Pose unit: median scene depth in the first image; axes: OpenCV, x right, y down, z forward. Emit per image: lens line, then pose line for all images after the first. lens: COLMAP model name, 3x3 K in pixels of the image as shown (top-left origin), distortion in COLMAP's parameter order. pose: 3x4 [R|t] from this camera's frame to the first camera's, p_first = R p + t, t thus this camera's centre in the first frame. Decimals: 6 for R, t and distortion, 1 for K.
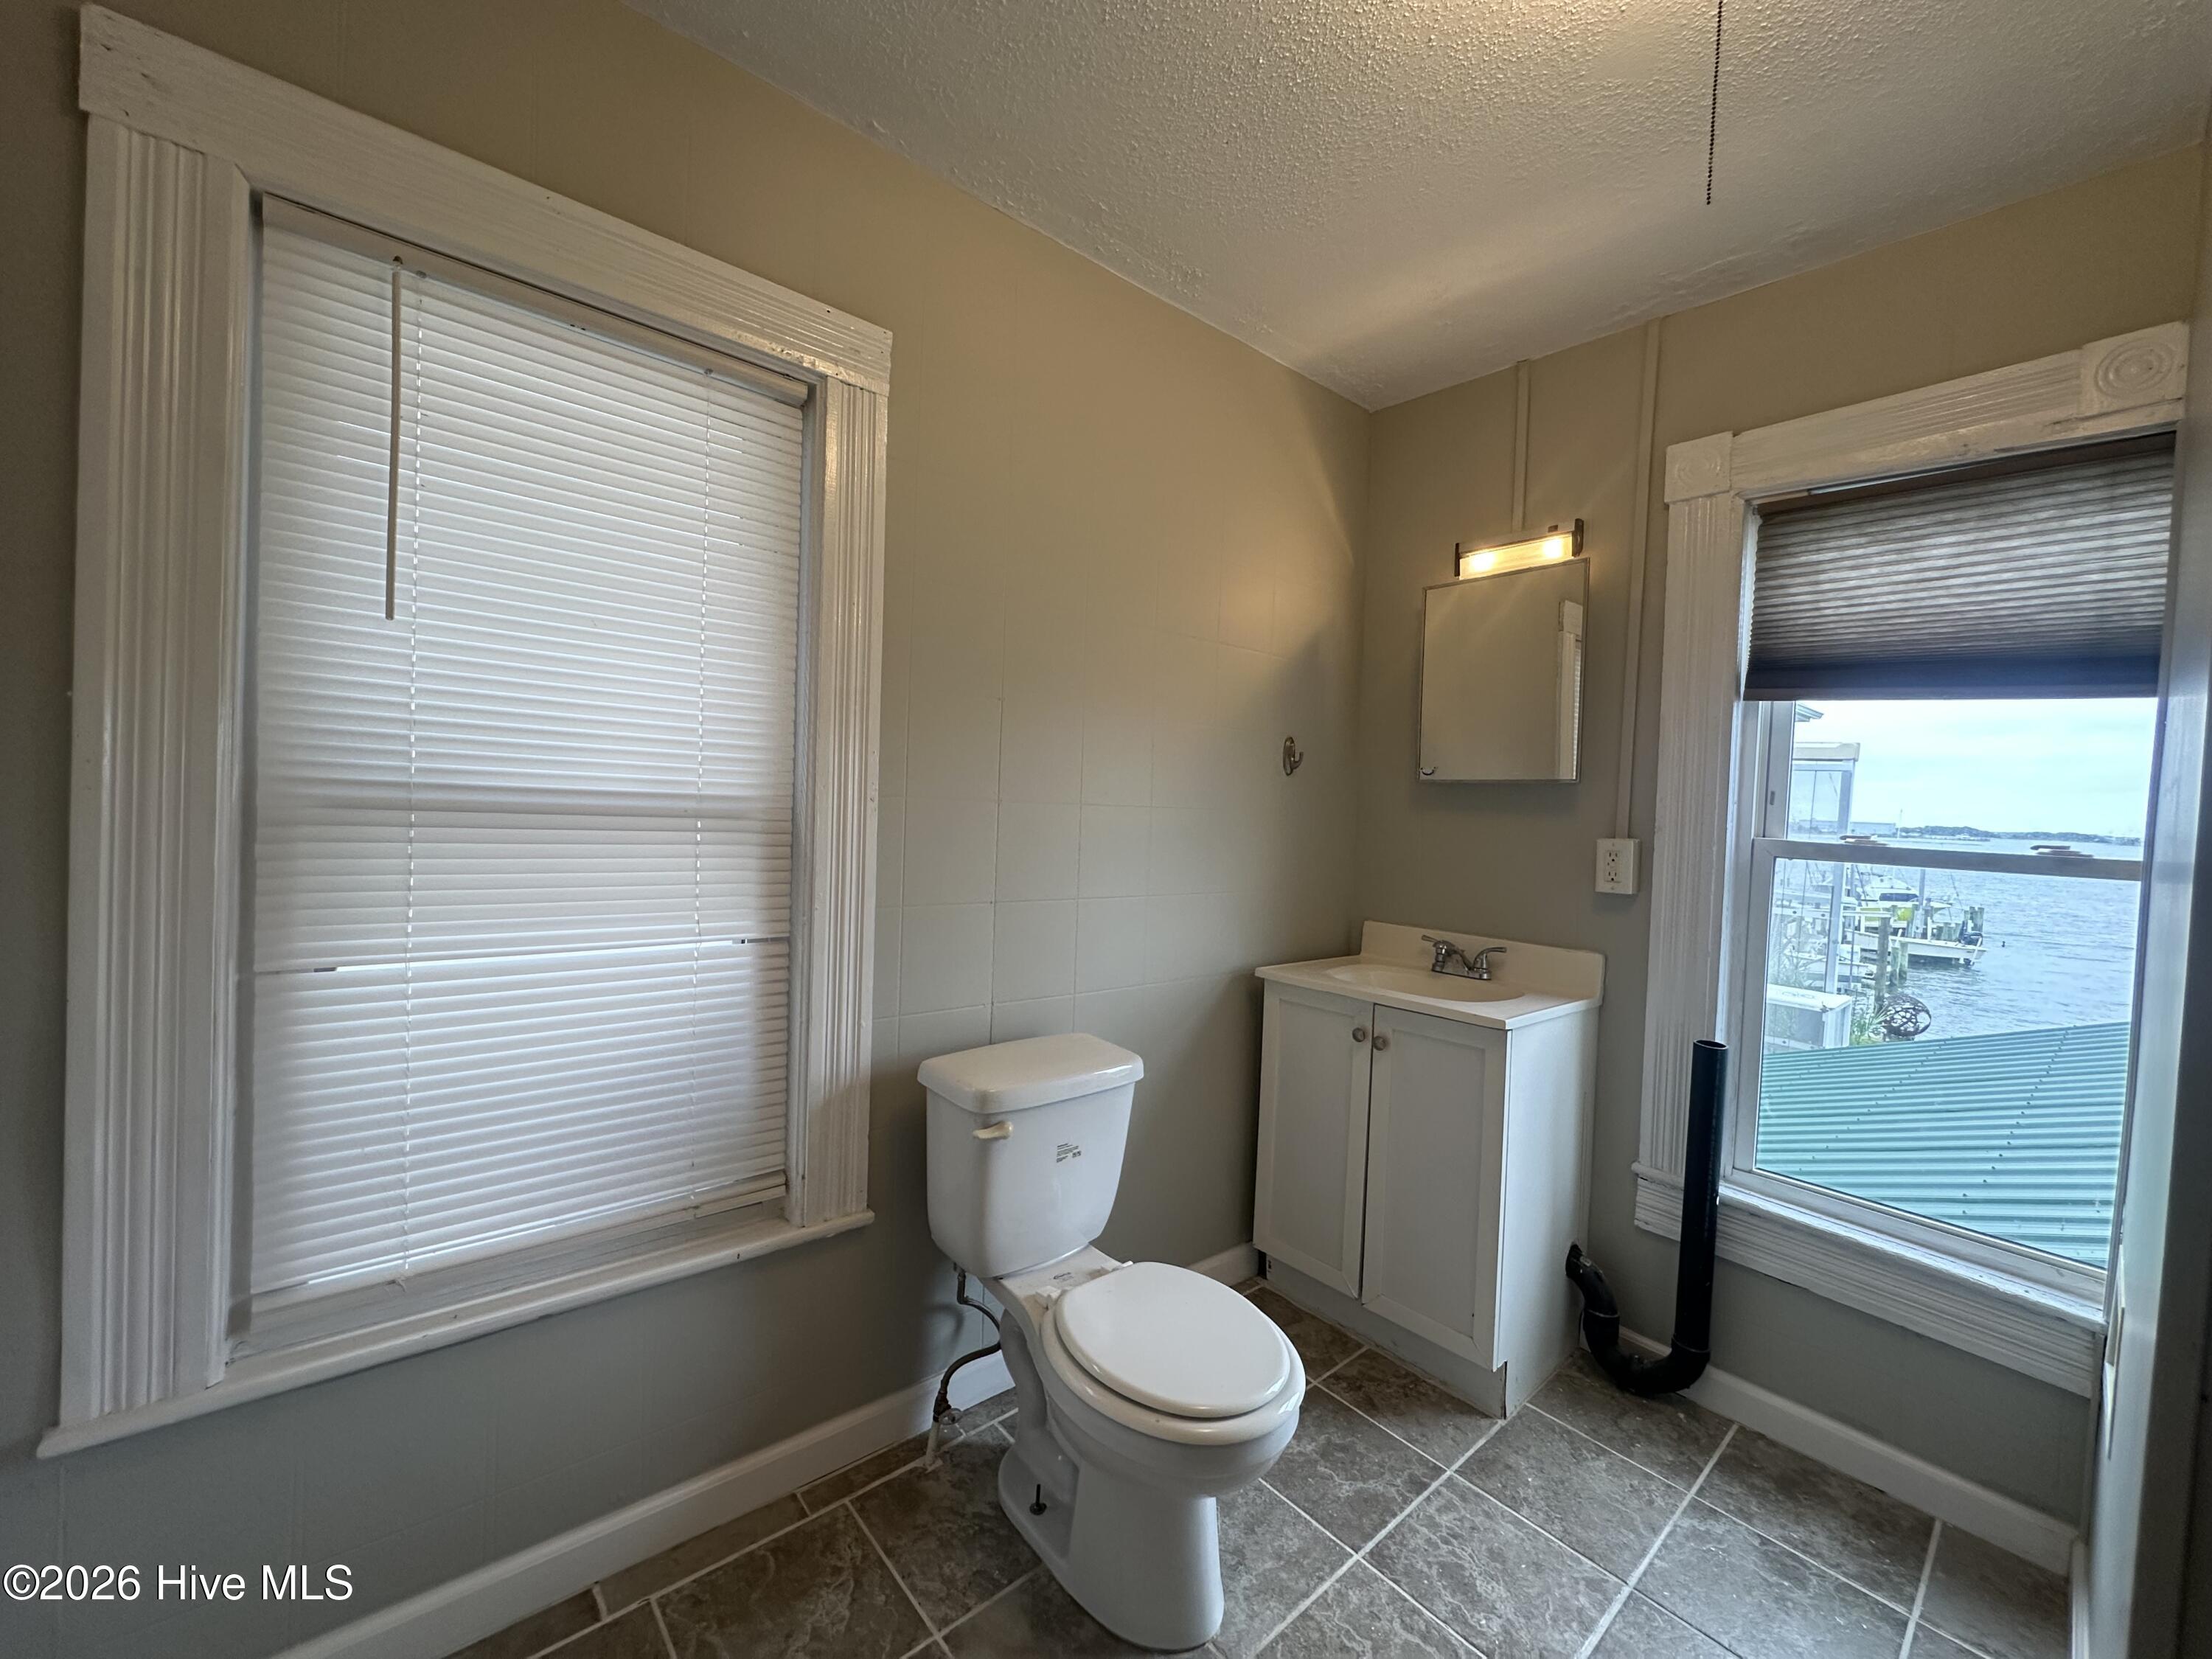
lens RADIAL K [[876.1, 0, 1112.8], [0, 876.1, 830.4], [0, 0, 1]] dist [-0.003915, -0.000116]
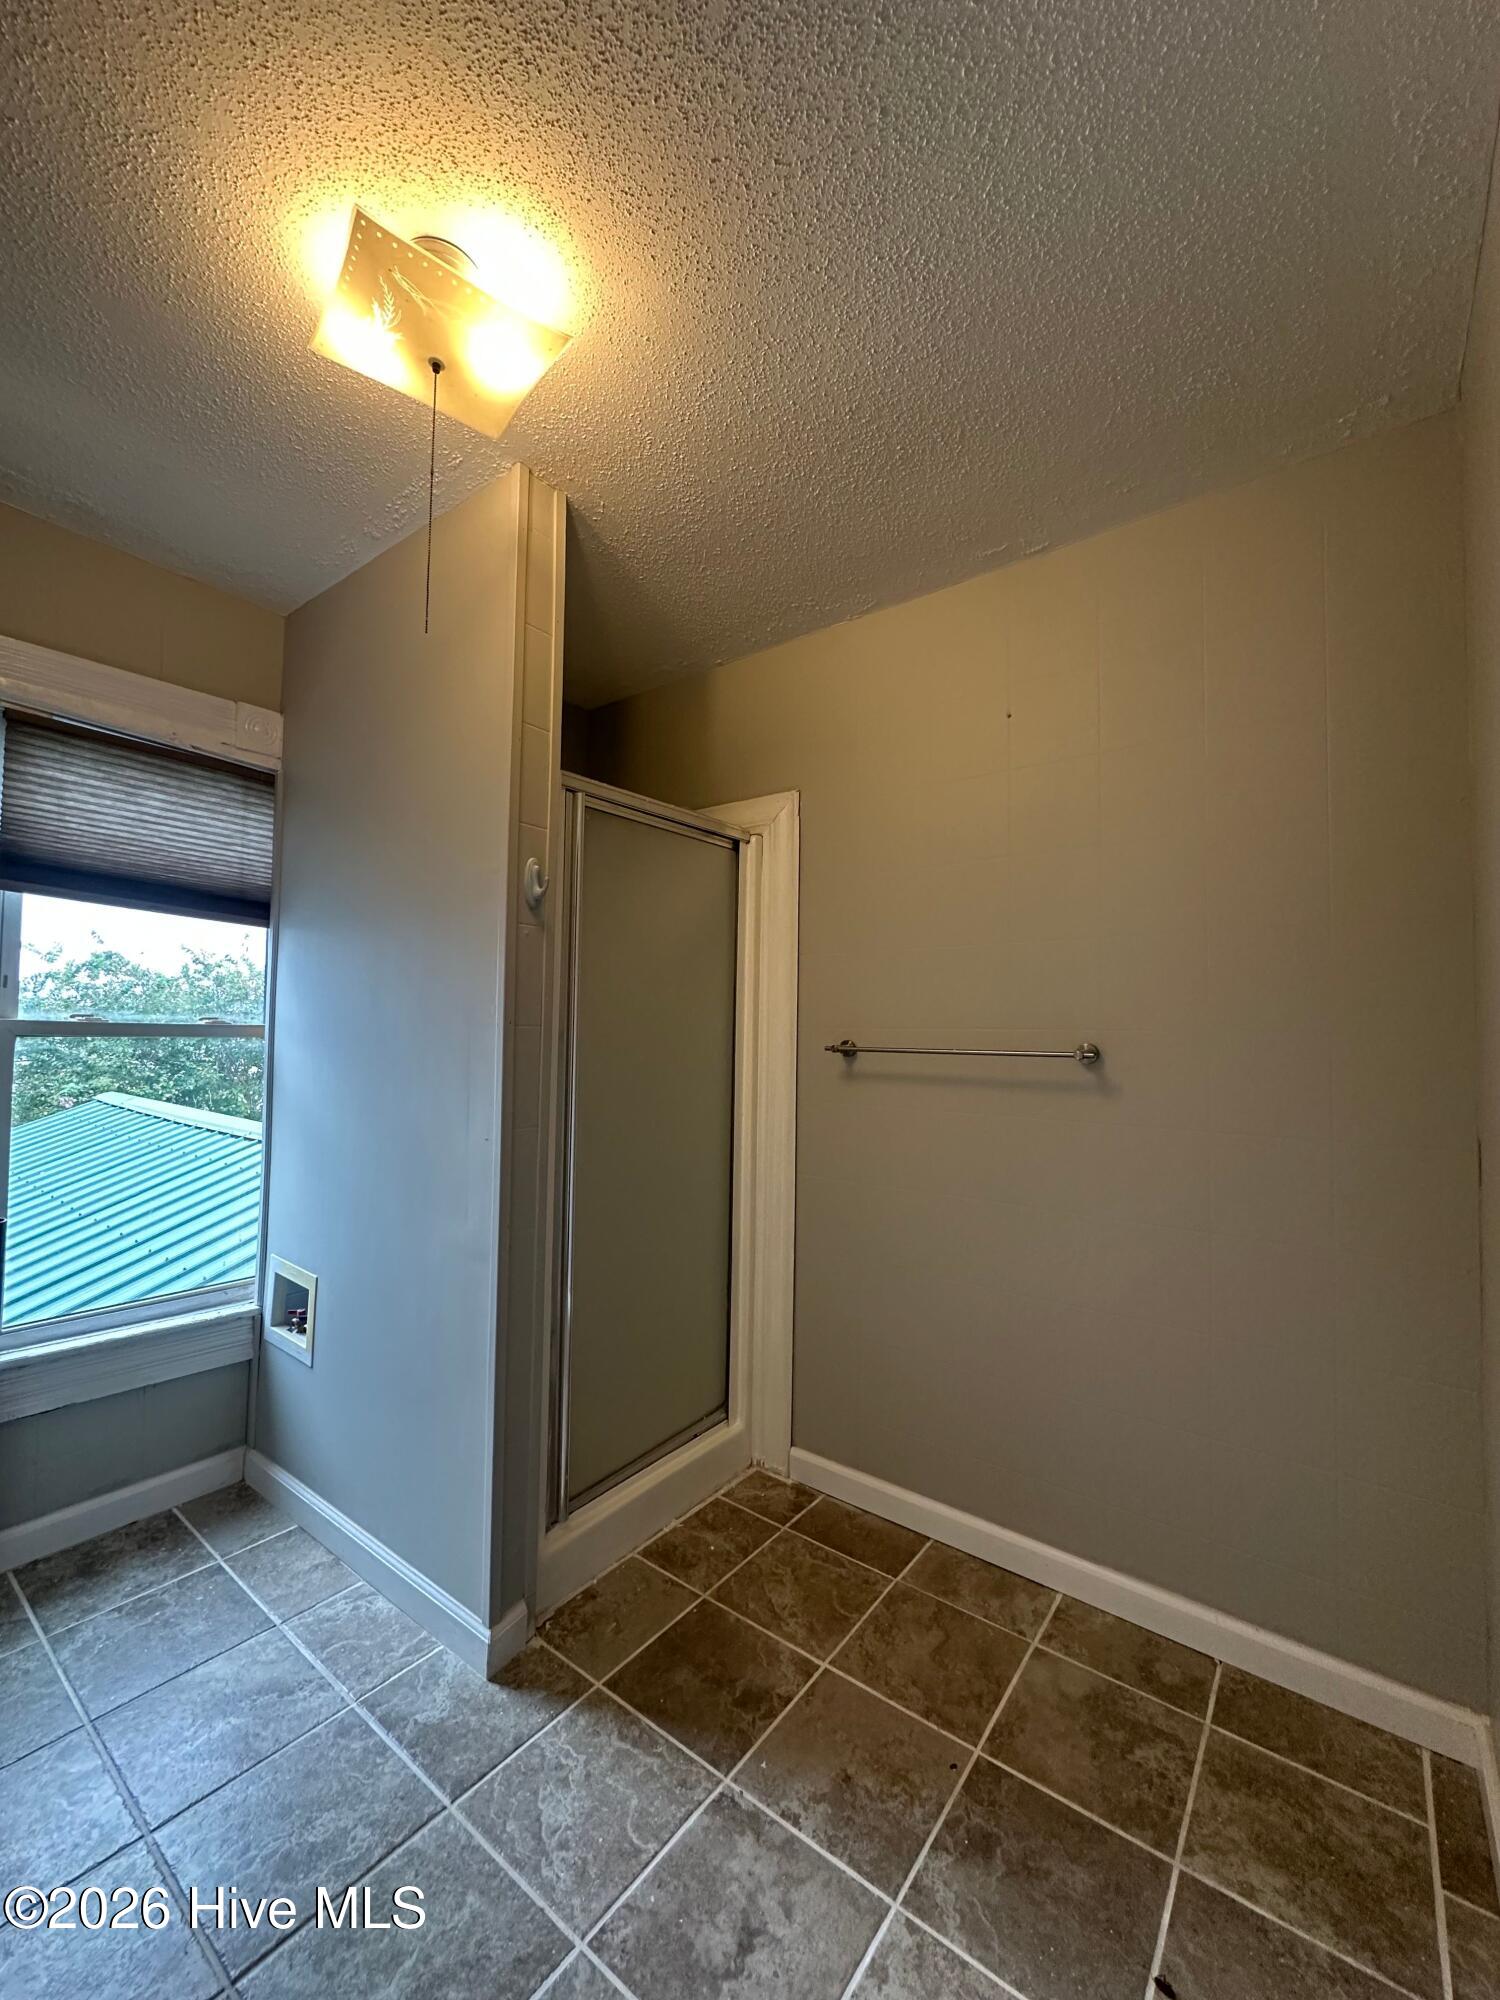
lens RADIAL K [[792.1, 0, 755.9], [0, 792.1, 991.6], [0, 0, 1]] dist [-0.003915, -0.000116]
pose [[-0.203472, -0.008239, 0.979046, -0.461435], [0.002009, 0.999959, 0.008832, -0.037242], [-0.979079, 0.003764, -0.203447, 0.348010]]
